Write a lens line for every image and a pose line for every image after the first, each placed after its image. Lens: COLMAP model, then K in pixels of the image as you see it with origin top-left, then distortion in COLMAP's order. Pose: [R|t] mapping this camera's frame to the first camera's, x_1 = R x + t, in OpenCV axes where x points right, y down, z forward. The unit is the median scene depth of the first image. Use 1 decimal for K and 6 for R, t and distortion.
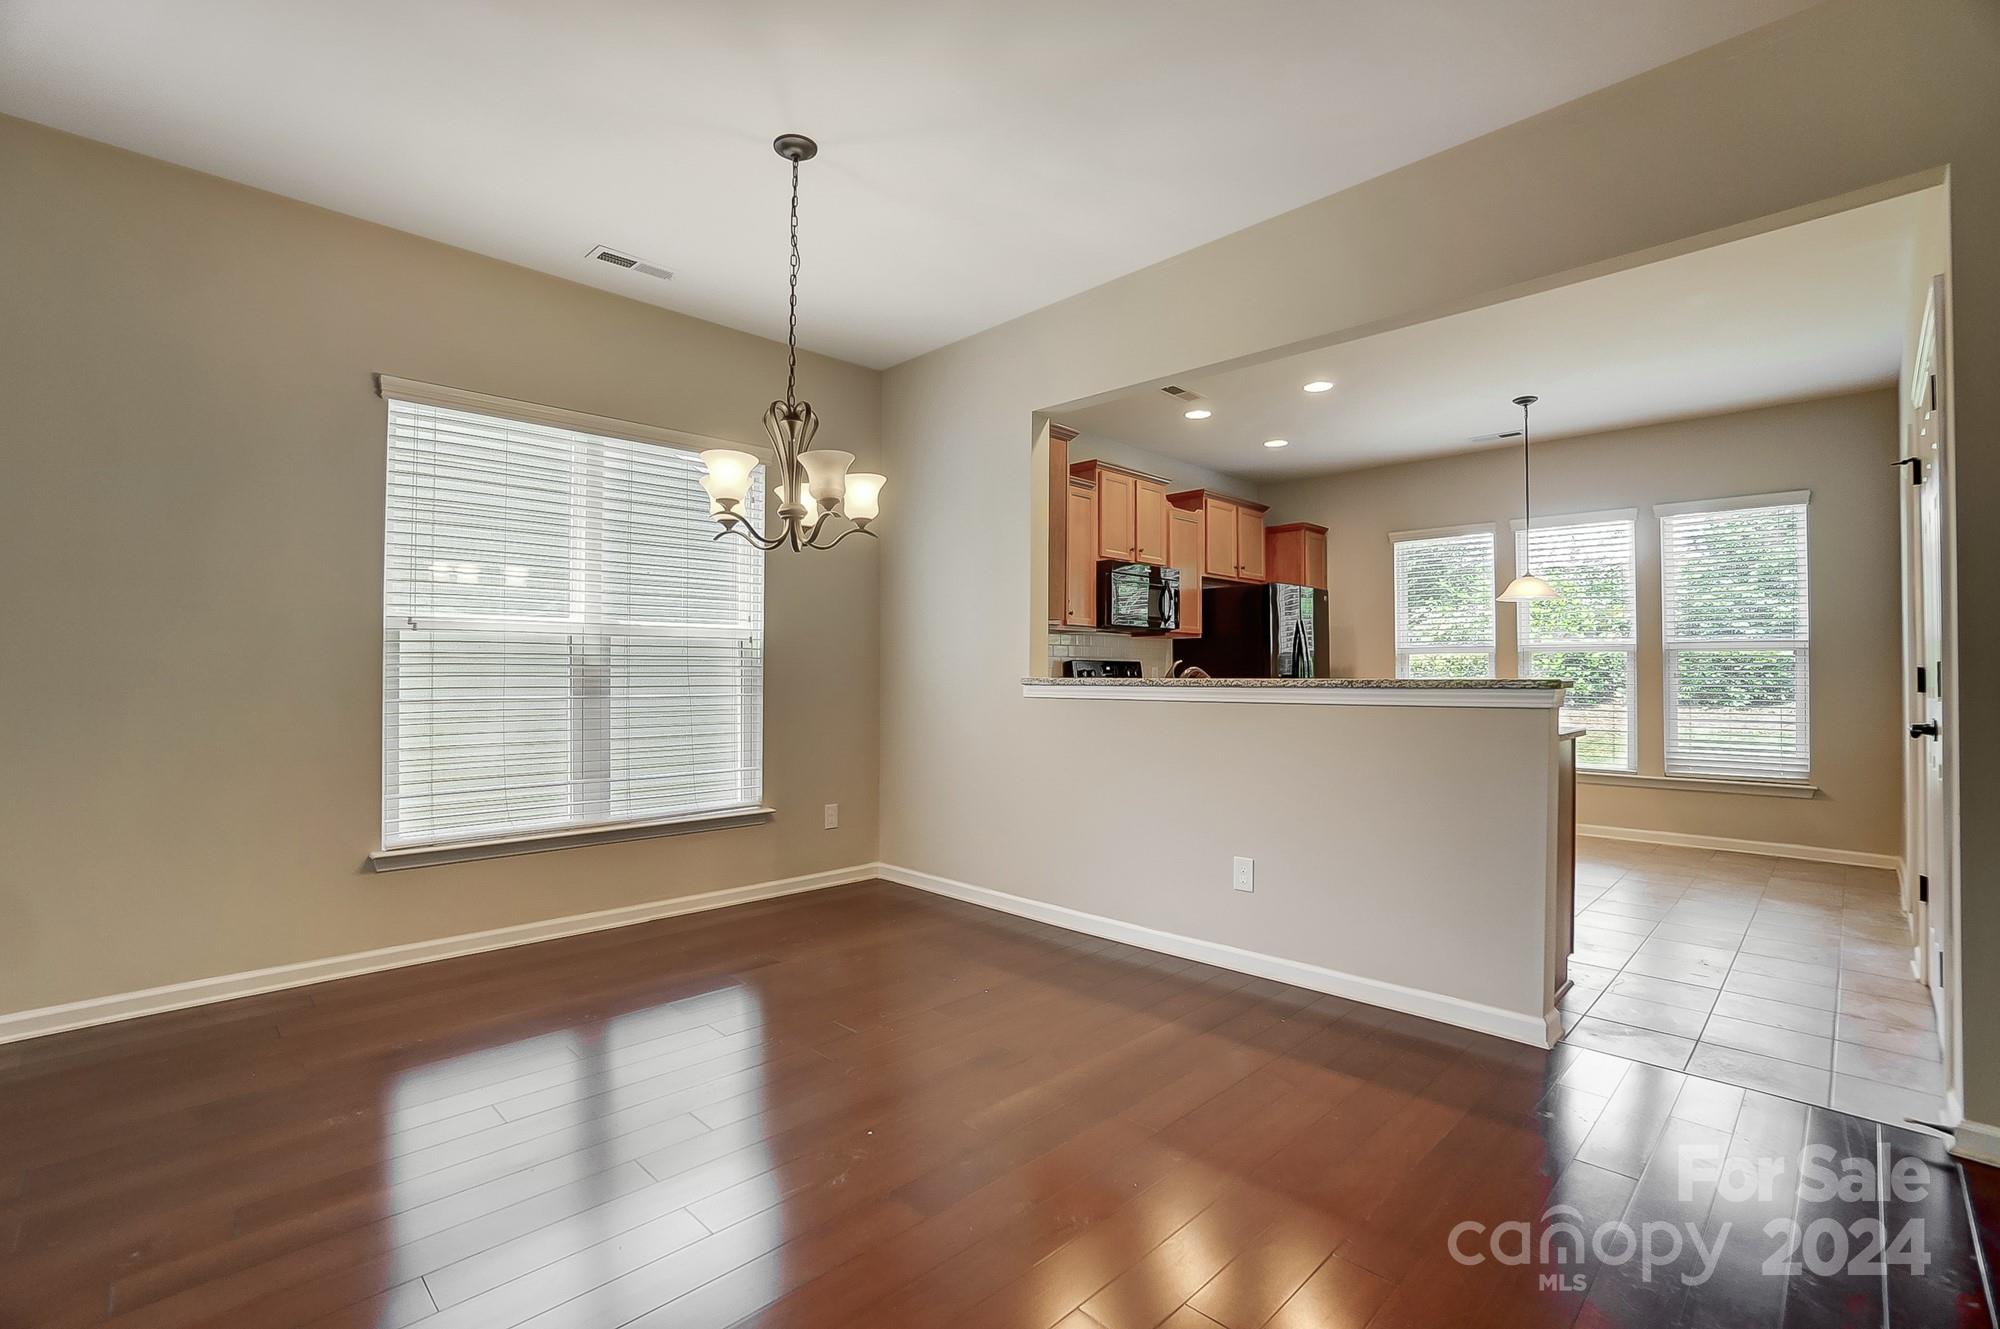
lens RADIAL K [[903.4, 0, 1030.0], [0, 903.4, 666.0], [0, 0, 1]] dist [-0.041939, 0.020452]
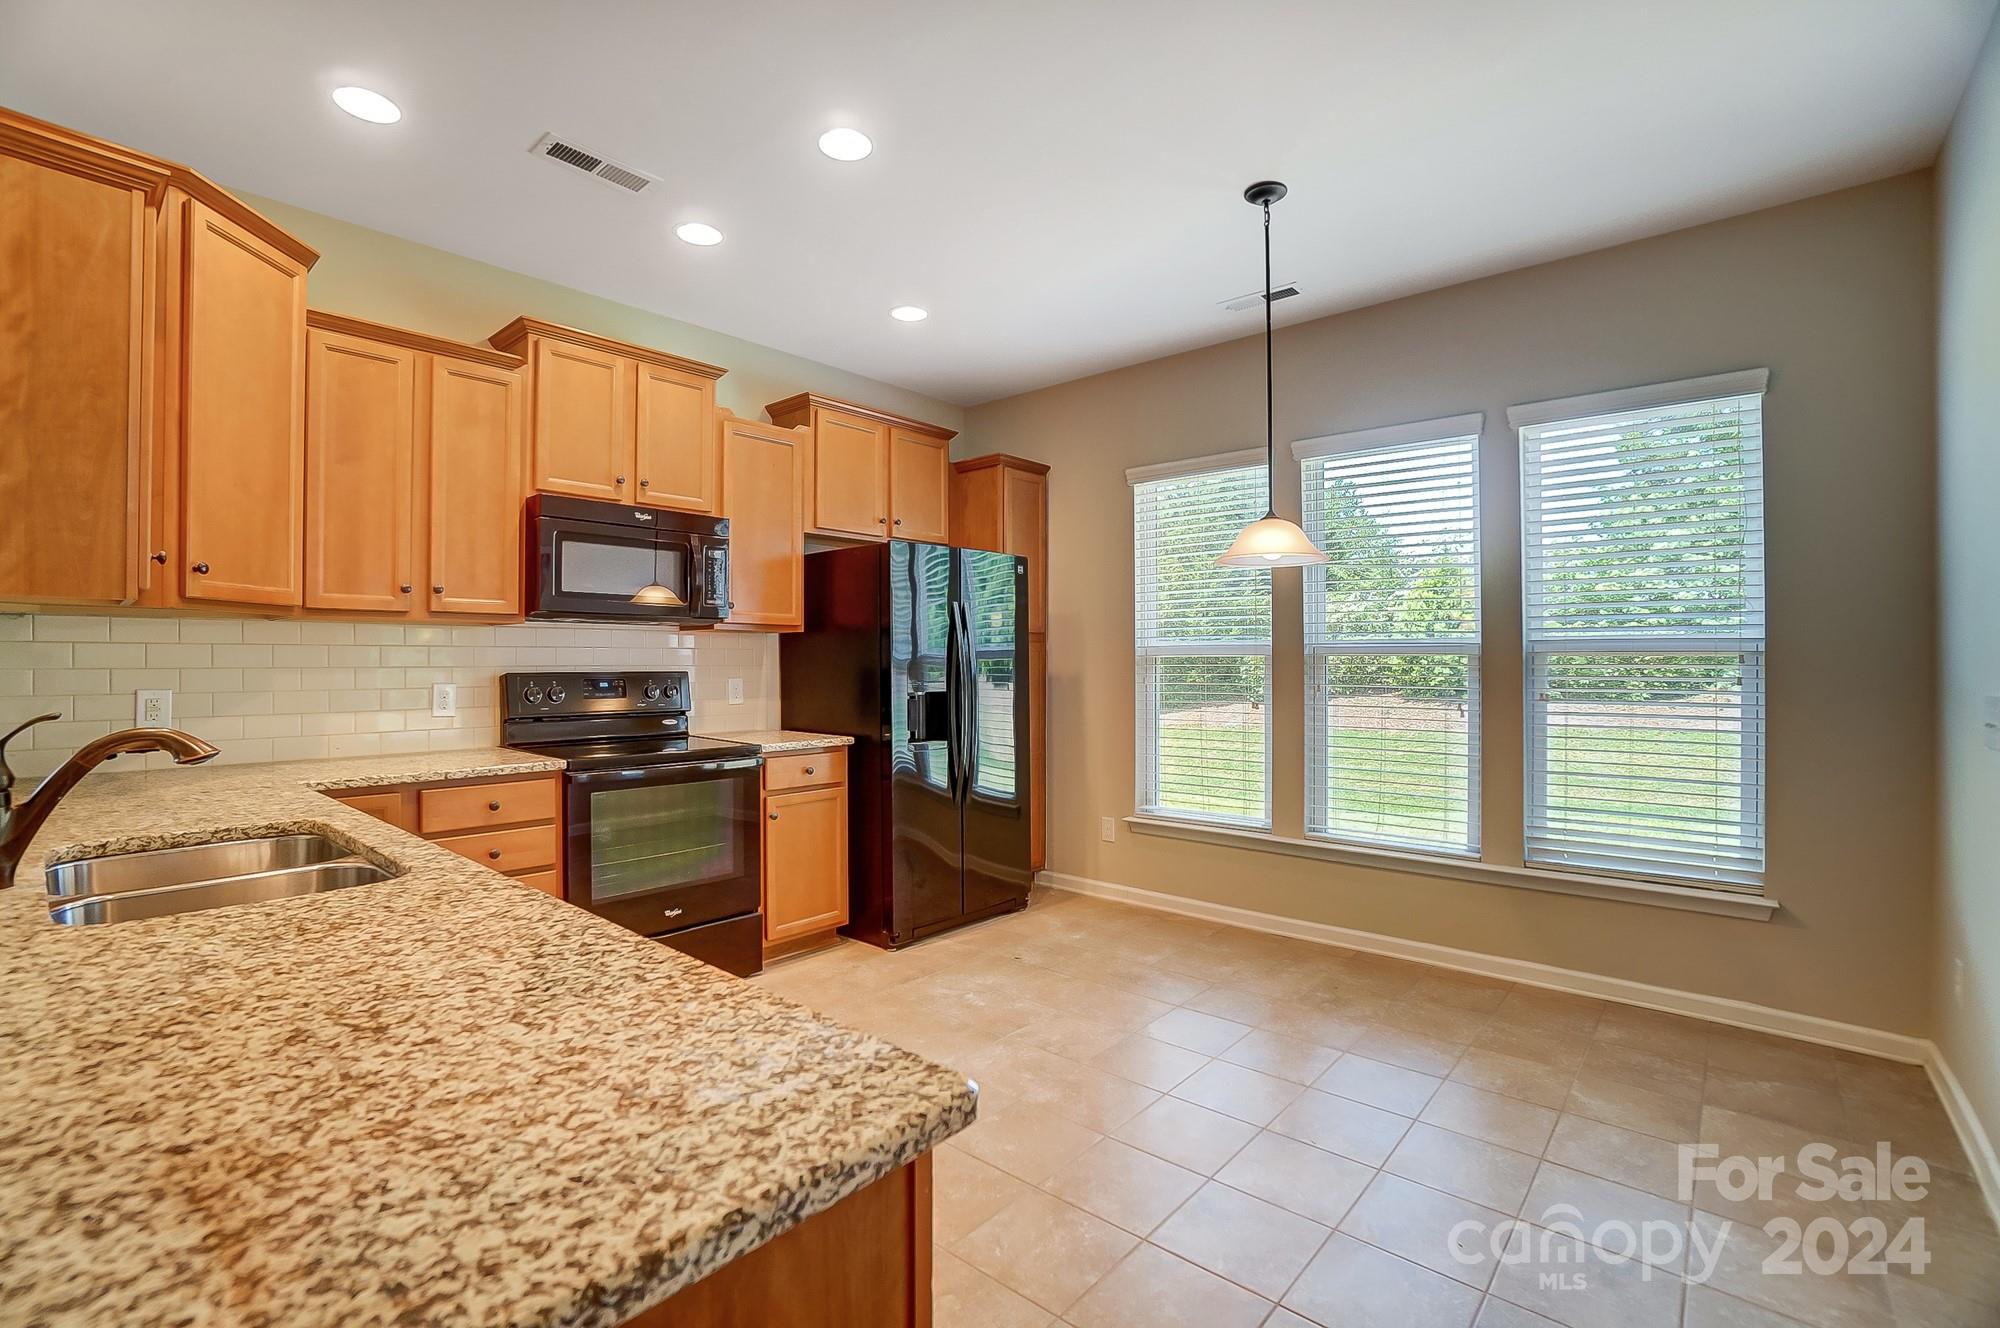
lens RADIAL K [[881.3, 0, 1000.0], [0, 881.3, 664.0], [0, 0, 1]] dist [-0.070407, 0.022916]
pose [[0.999347, -0.001382, 0.036116, 0.297214], [0.000962, 0.999932, 0.011628, -0.015249], [-0.036130, -0.011585, 0.999280, 0.381469]]
